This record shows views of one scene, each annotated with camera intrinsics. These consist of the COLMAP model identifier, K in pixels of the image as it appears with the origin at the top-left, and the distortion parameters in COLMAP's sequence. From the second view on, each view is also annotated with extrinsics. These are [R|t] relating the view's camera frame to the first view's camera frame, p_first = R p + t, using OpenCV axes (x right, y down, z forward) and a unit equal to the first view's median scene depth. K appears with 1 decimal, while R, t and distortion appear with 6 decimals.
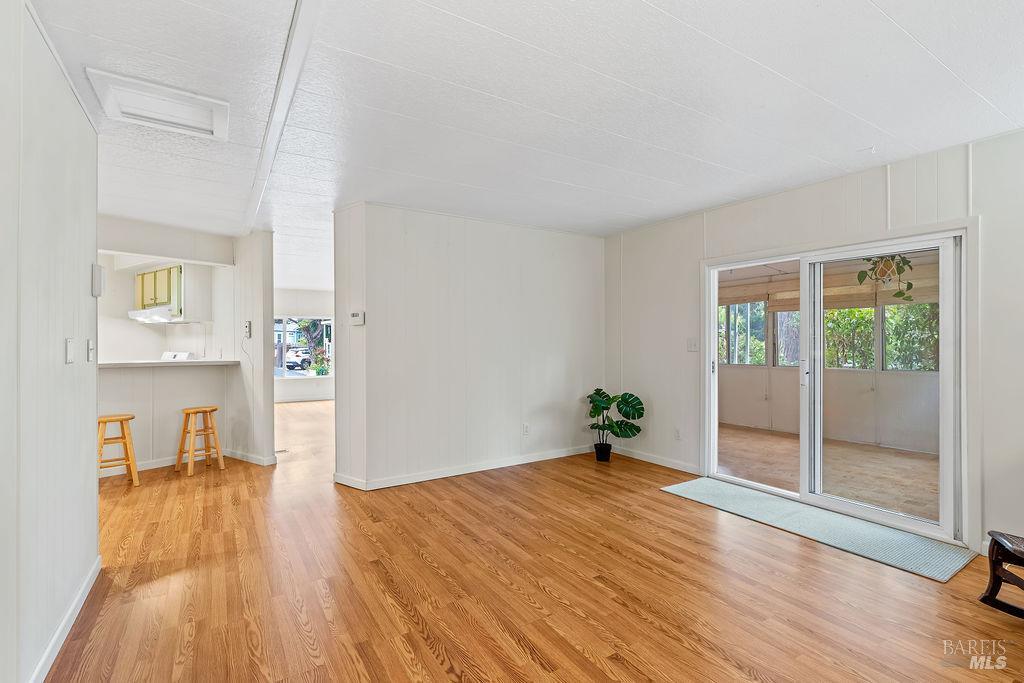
lens RADIAL K [[494.4, 0, 517.5], [0, 494.4, 342.8], [0, 0, 1]] dist [0.005707, 0.000637]
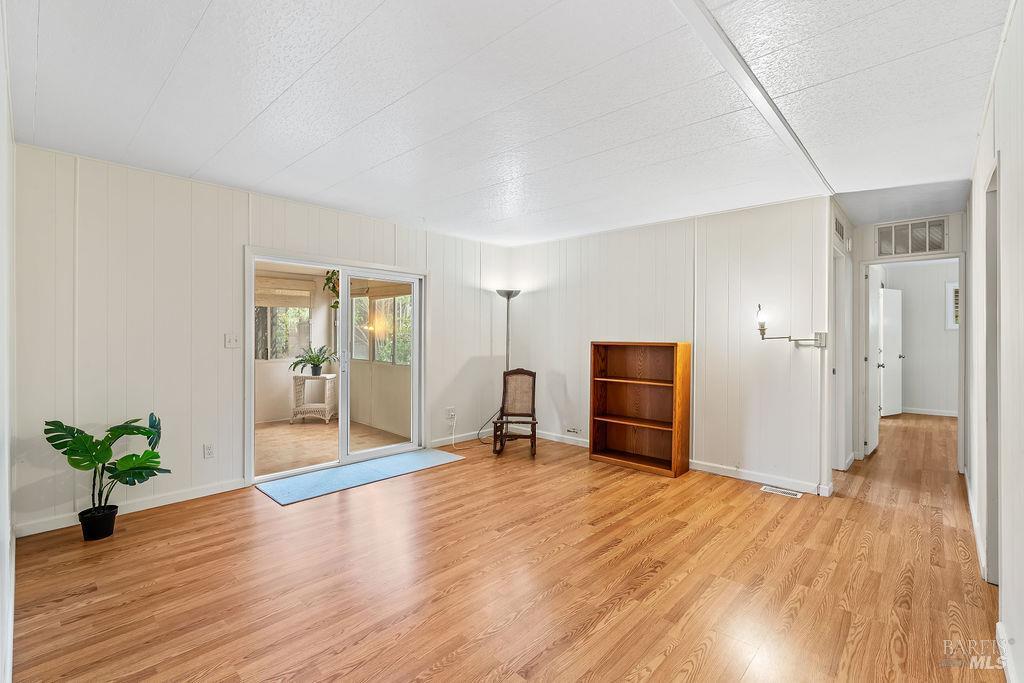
lens RADIAL K [[464.6, 0, 516.3], [0, 464.6, 338.0], [0, 0, 1]] dist [-0.005679, 0.001026]
pose [[-0.283126, 0.000472, 0.959083, -0.846666], [0.000461, 1.000000, -0.000356, 0.001719], [-0.959083, 0.000342, -0.283126, 1.152991]]
